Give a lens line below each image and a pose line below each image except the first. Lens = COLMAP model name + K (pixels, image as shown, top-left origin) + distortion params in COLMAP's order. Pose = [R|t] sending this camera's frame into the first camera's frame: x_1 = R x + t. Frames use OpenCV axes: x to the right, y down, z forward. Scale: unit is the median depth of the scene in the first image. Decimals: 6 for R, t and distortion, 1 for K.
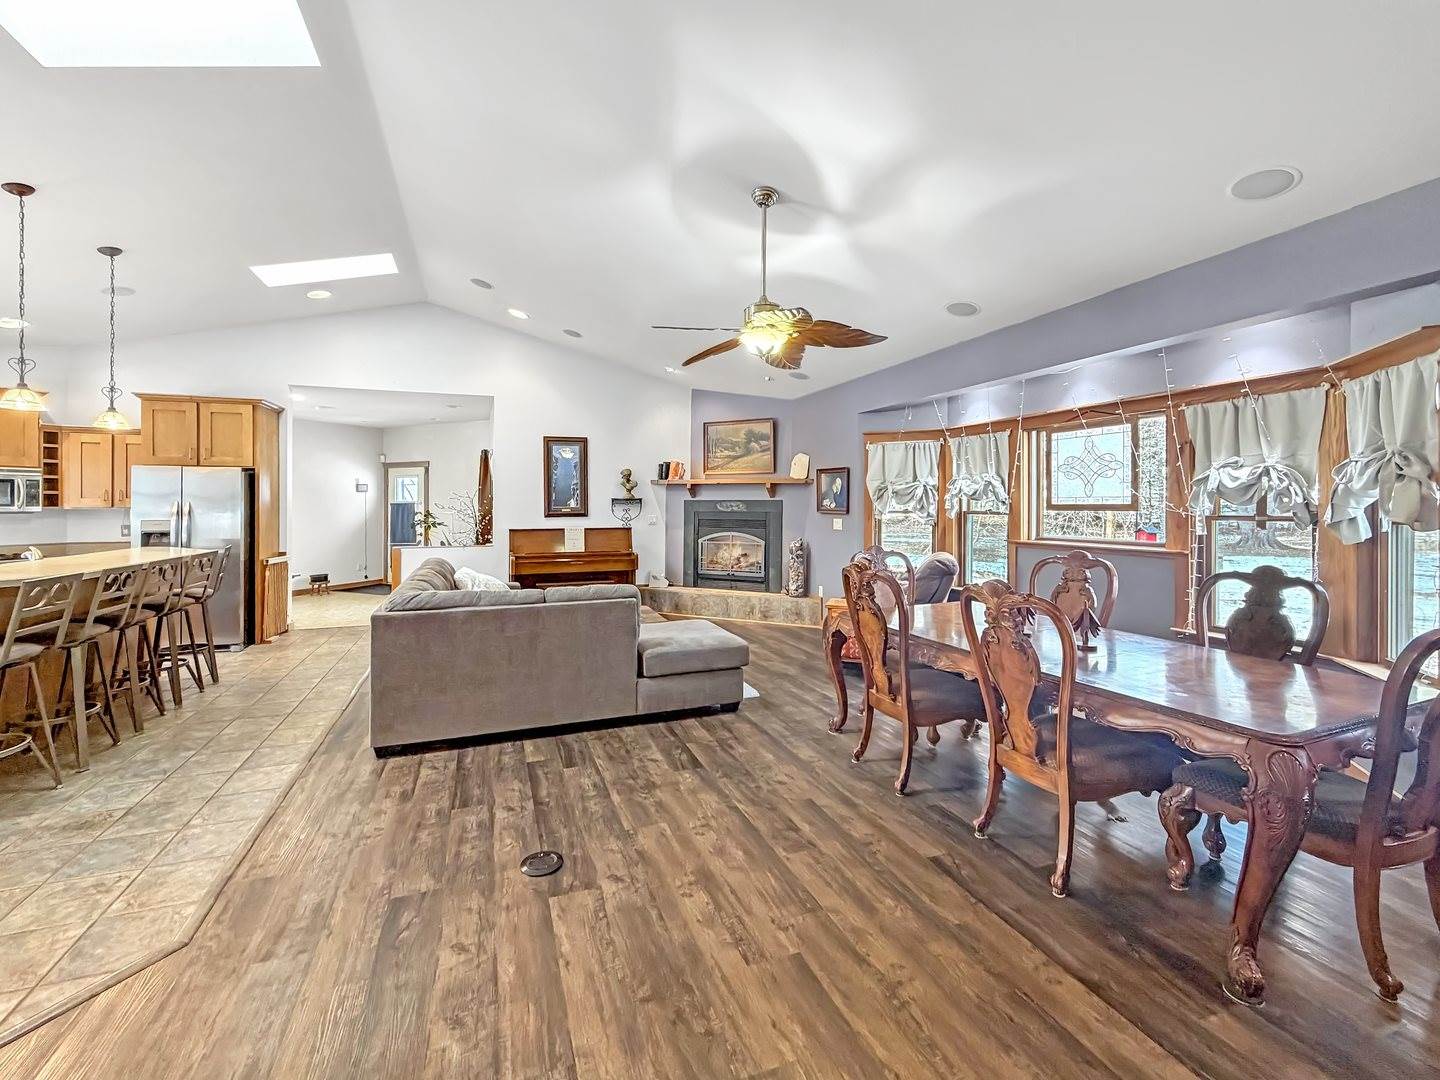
lens RADIAL K [[596.5, 0, 696.2], [0, 596.5, 508.2], [0, 0, 1]] dist [-0.000721, 0.001339]
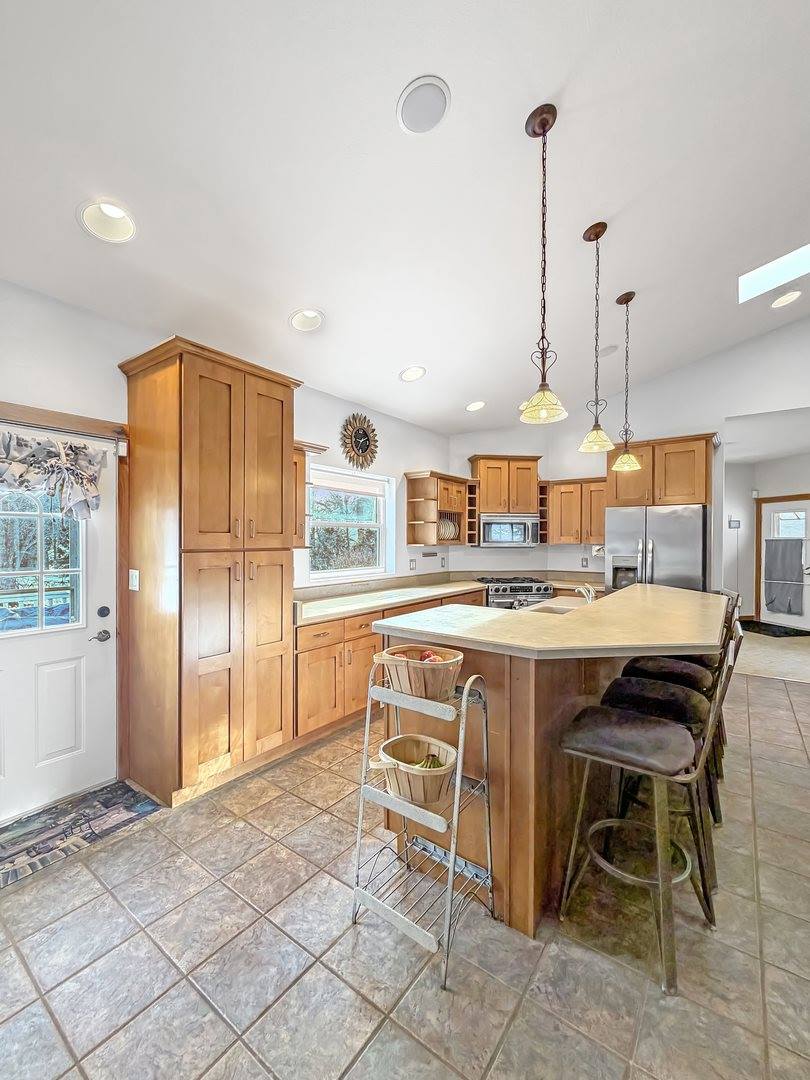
lens RADIAL K [[447.4, 0, 408.3], [0, 447.4, 549.2], [0, 0, 1]] dist [-0.000721, 0.001339]
pose [[0.566842, 0.021583, -0.823544, -0.460947], [-0.005379, 0.999732, 0.022498, -0.010431], [0.823809, -0.008323, 0.566807, 0.208626]]
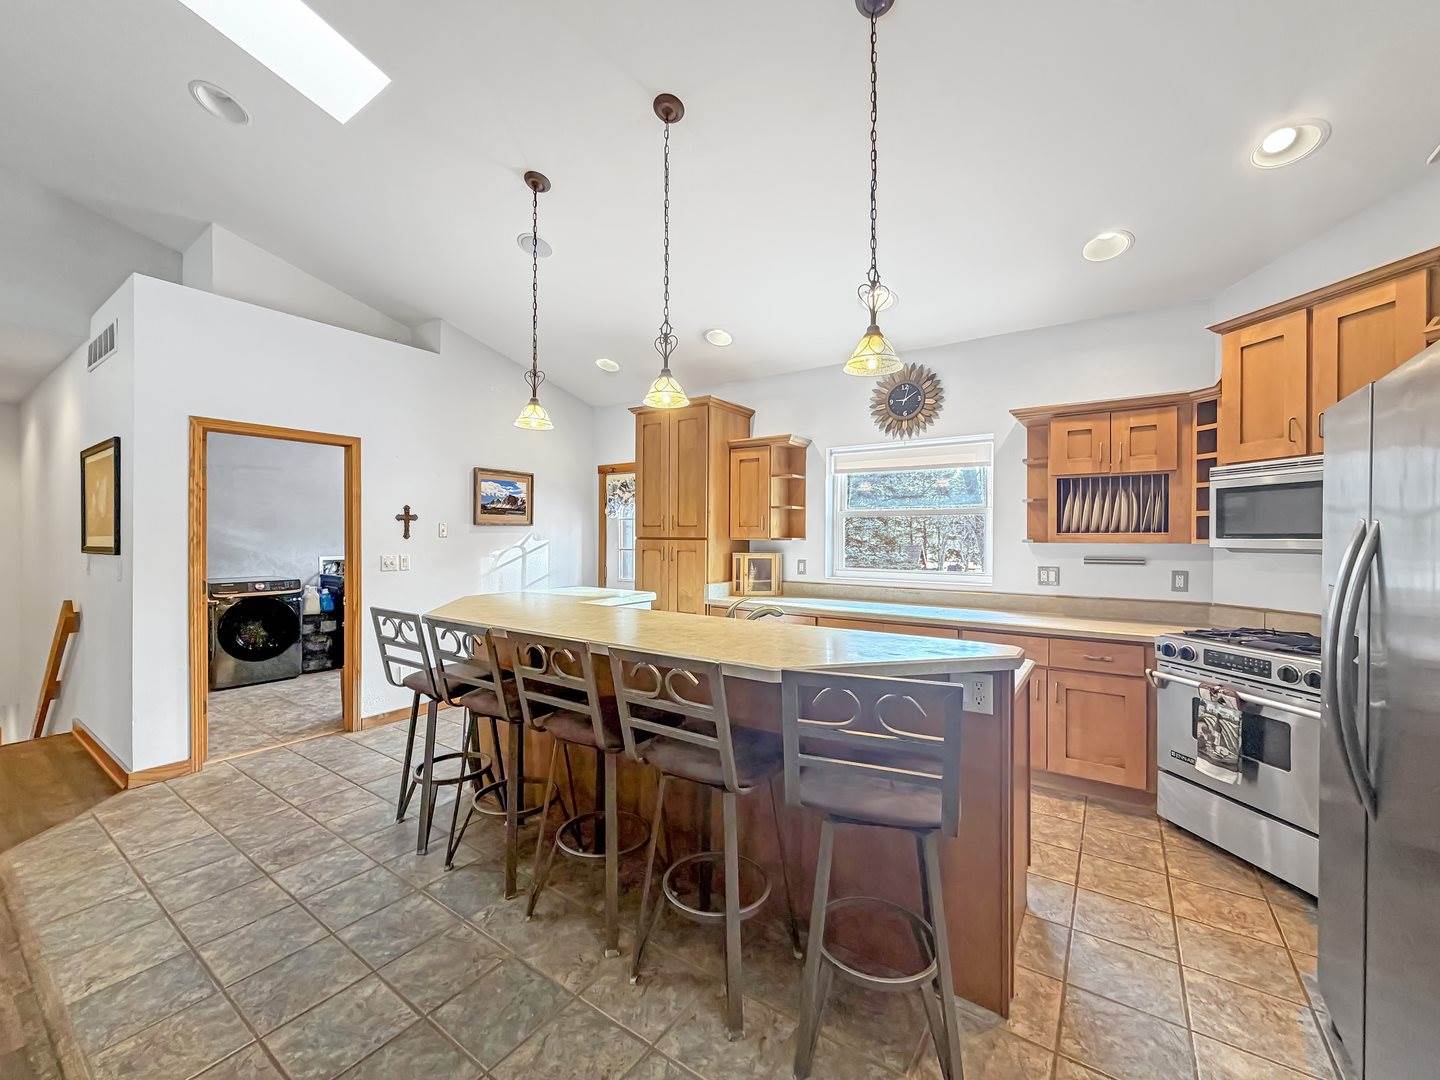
lens RADIAL K [[596.5, 0, 718.6], [0, 596.5, 530.5], [0, 0, 1]] dist [-0.000721, 0.001339]
pose [[-0.816517, -0.008843, -0.577253, -0.507278], [-0.005804, 0.999958, -0.007109, -0.003406], [0.577292, -0.002454, -0.816534, 1.096816]]
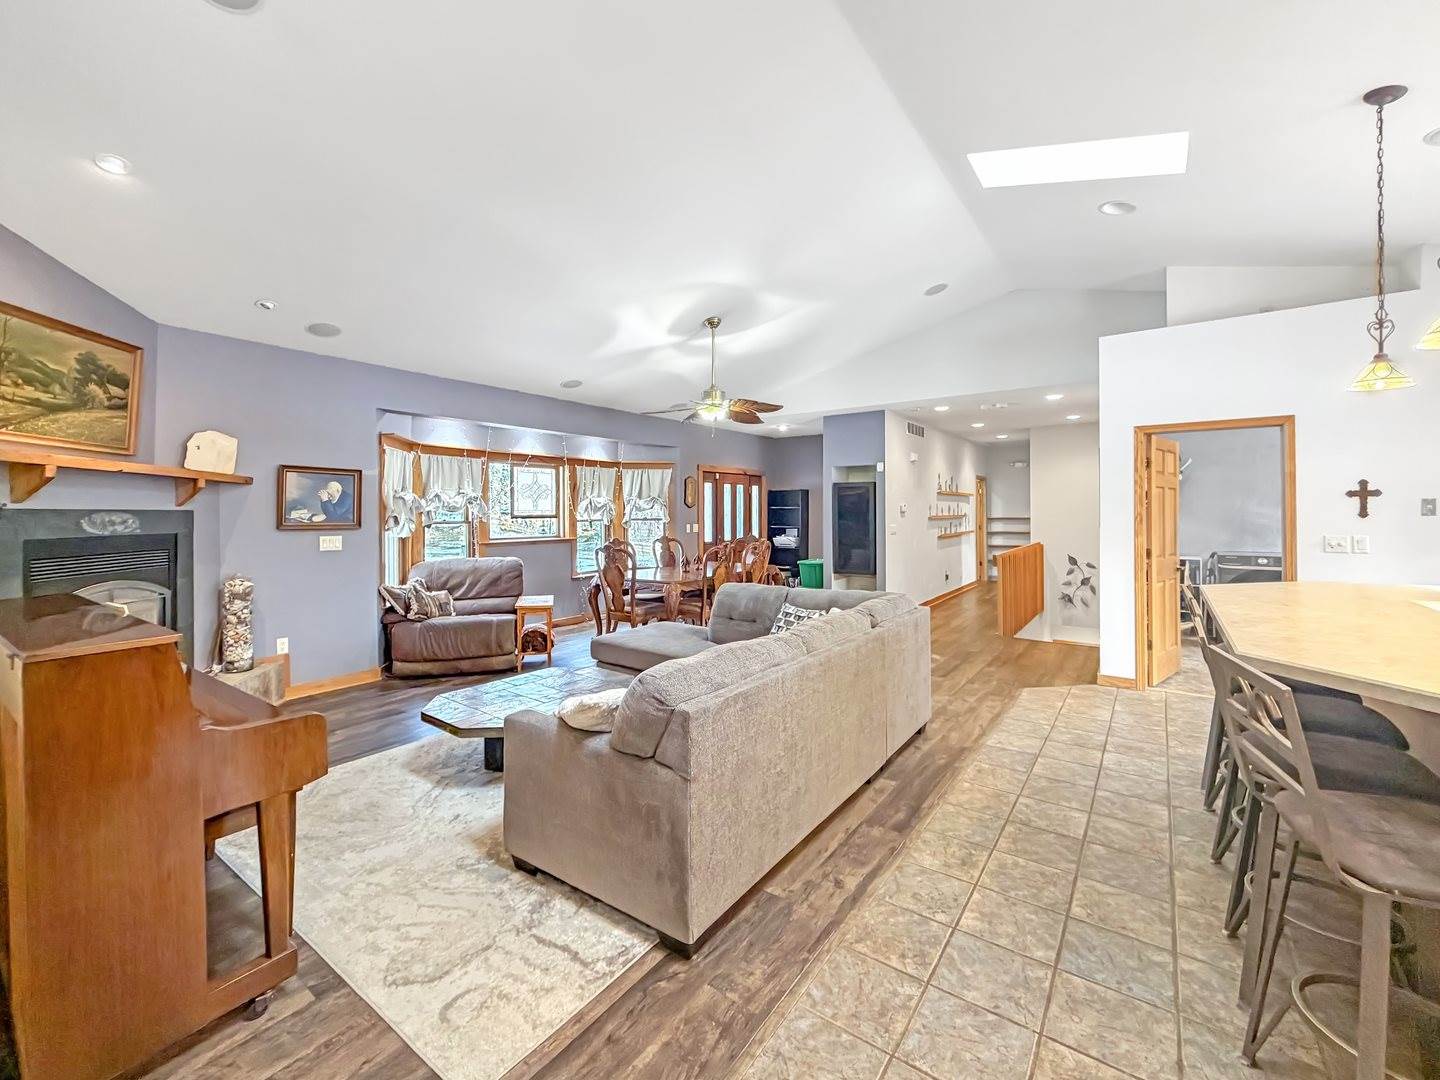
lens RADIAL K [[596.5, 0, 705.8], [0, 596.5, 515.2], [0, 0, 1]] dist [-0.000721, 0.001339]
pose [[-0.554797, -0.002222, 0.831983, -0.798137], [0.009604, 0.999913, 0.009075, -0.012839], [-0.831930, 0.013025, -0.554728, 1.257123]]
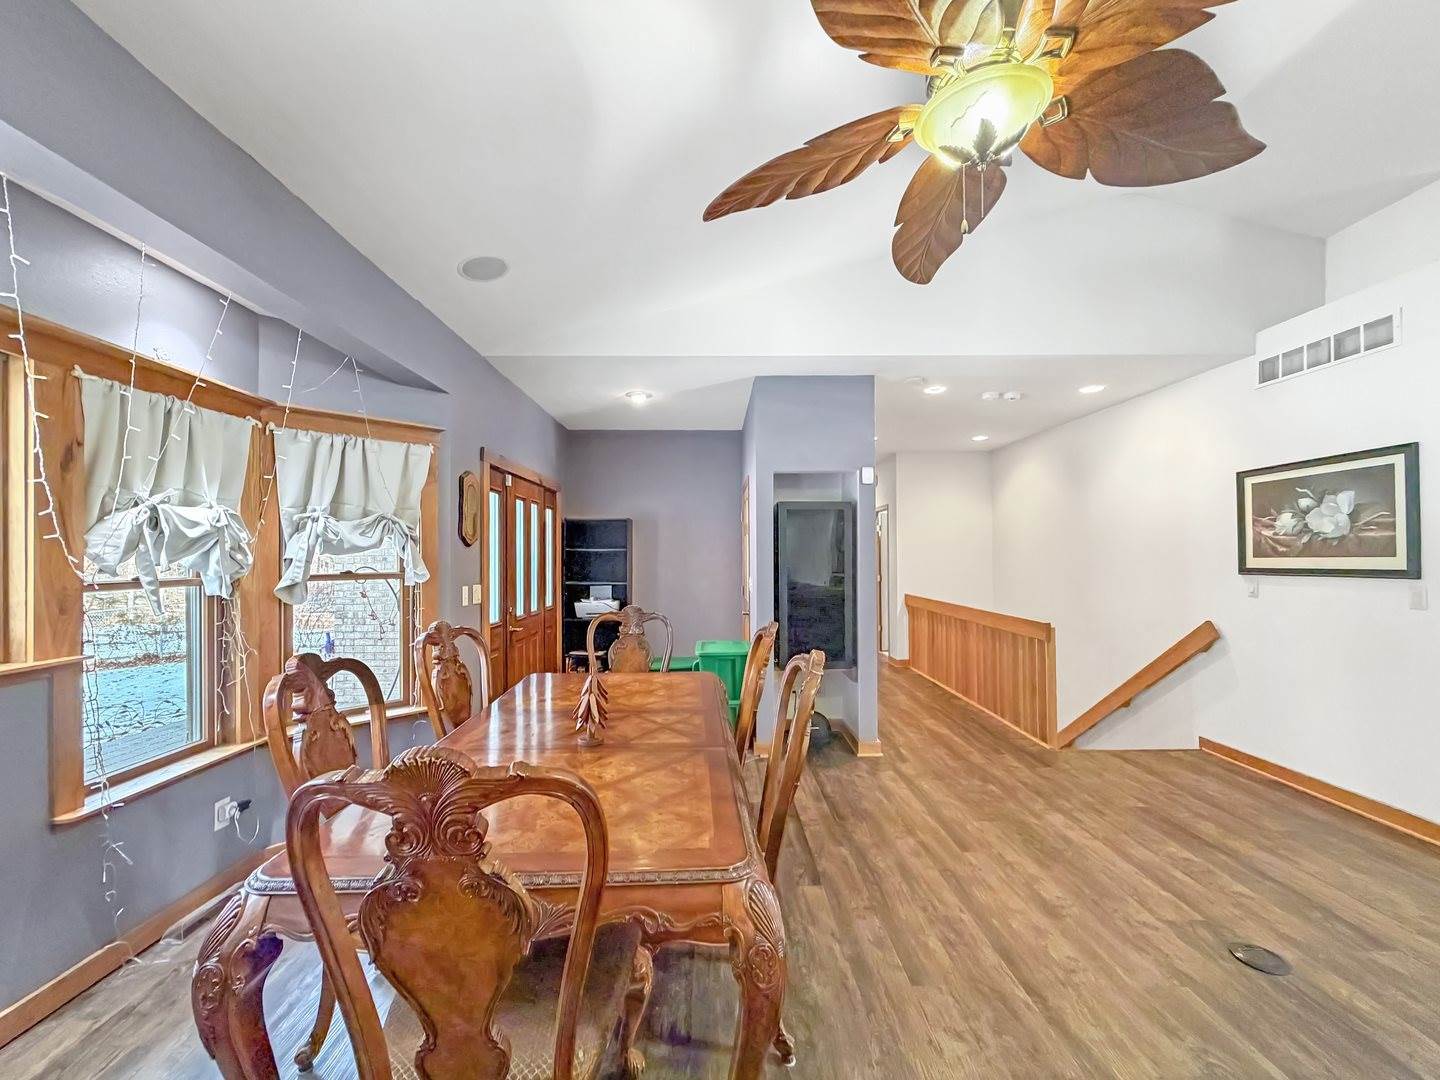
lens RADIAL K [[596.5, 0, 720.0], [0, 596.5, 542.3], [0, 0, 1]] dist [-0.000721, 0.001339]
pose [[-0.948817, 0.015018, 0.315468, 0.095380], [0.009209, 0.999760, -0.019897, -0.006819], [-0.315691, -0.015973, -0.948728, 0.935654]]
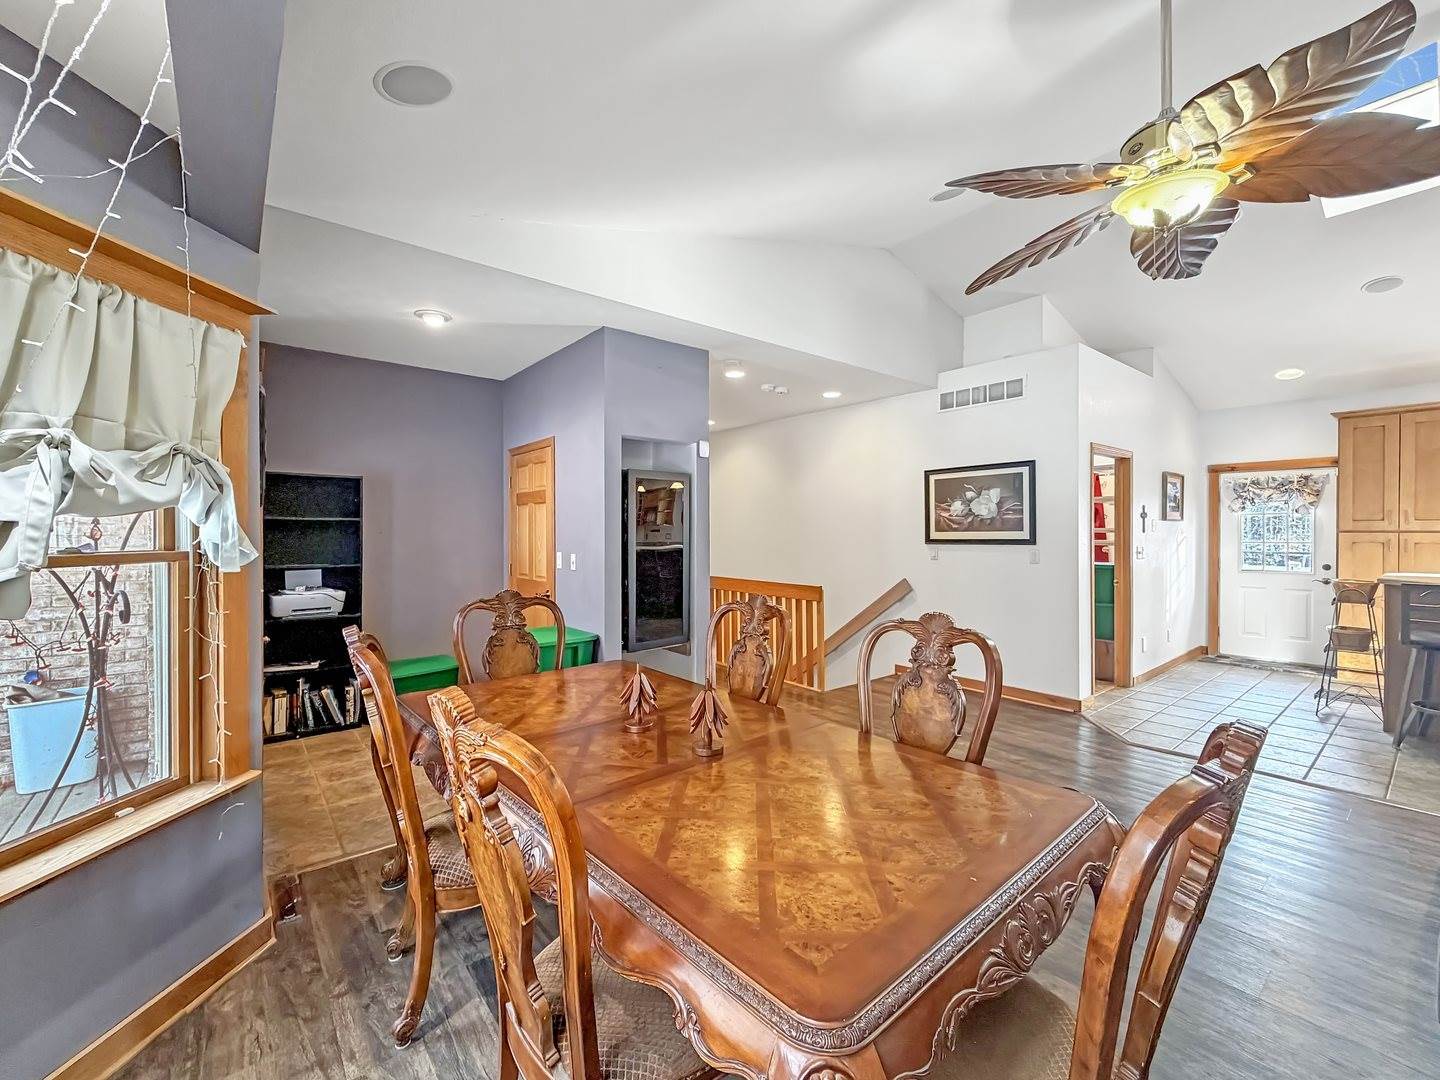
lens RADIAL K [[596.5, 0, 709.4], [0, 596.5, 550.6], [0, 0, 1]] dist [-0.000721, 0.001339]
pose [[-0.943412, 0.013218, -0.331360, 0.422400], [0.000552, 0.999266, 0.038291, -0.003772], [0.331623, 0.035941, -0.942727, 0.889317]]
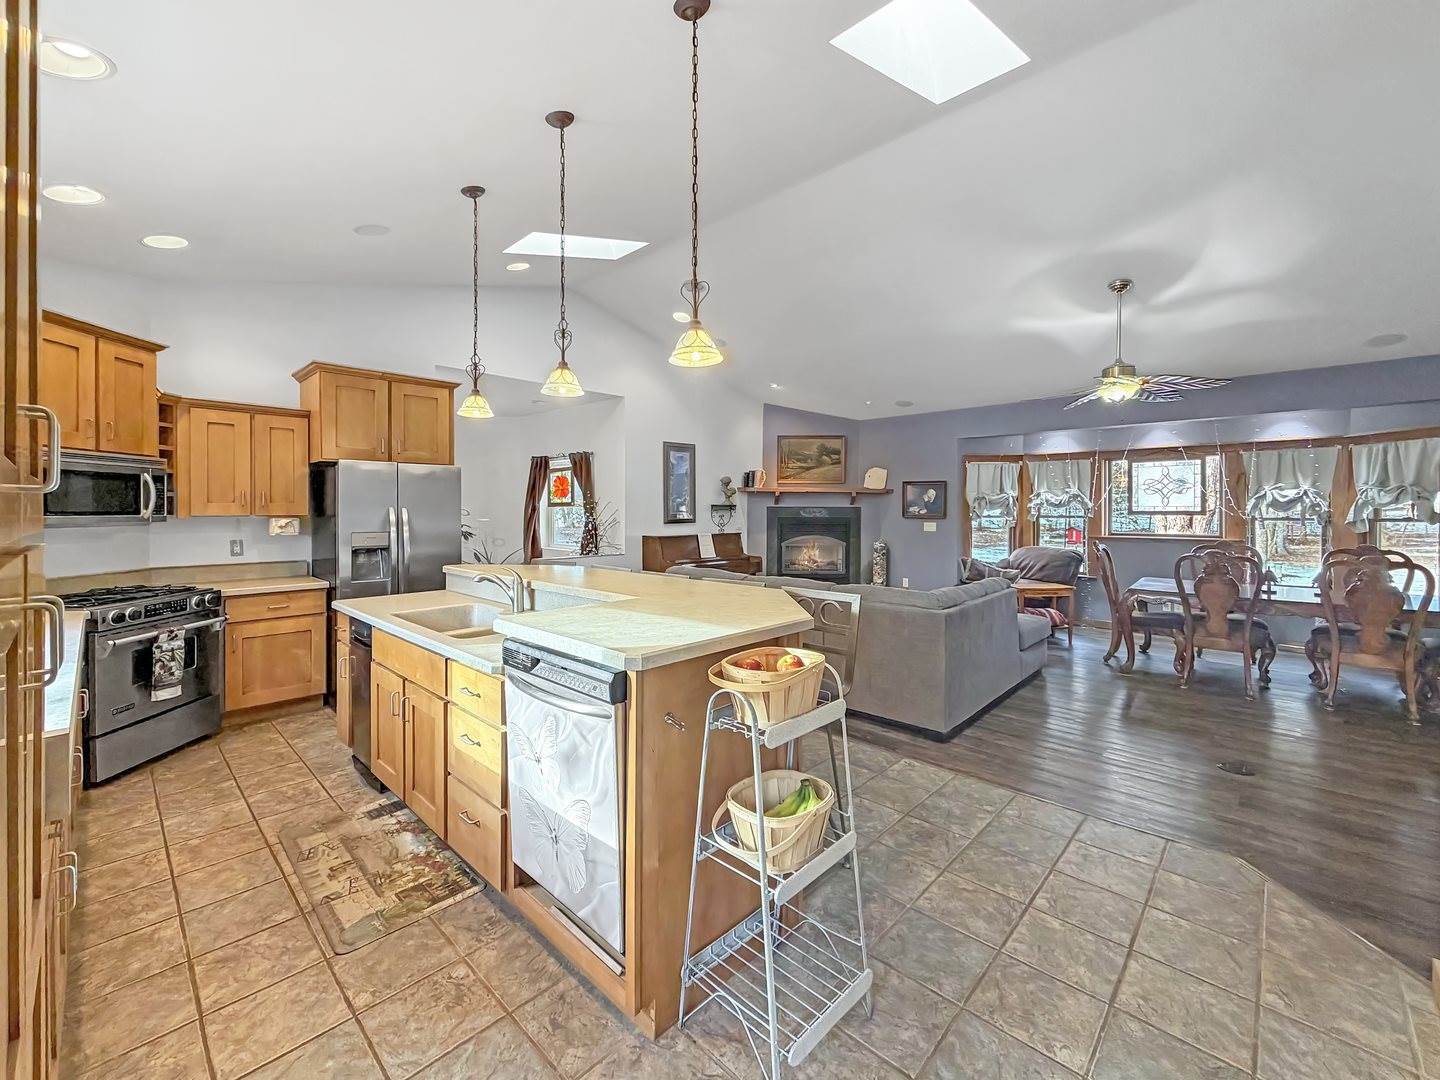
lens RADIAL K [[596.5, 0, 707.5], [0, 596.5, 515.0], [0, 0, 1]] dist [-0.000721, 0.001339]
pose [[0.895699, -0.003628, 0.444647, -0.880109], [0.002040, 0.999990, 0.004049, -0.004425], [-0.444657, -0.002720, 0.895697, 0.129564]]
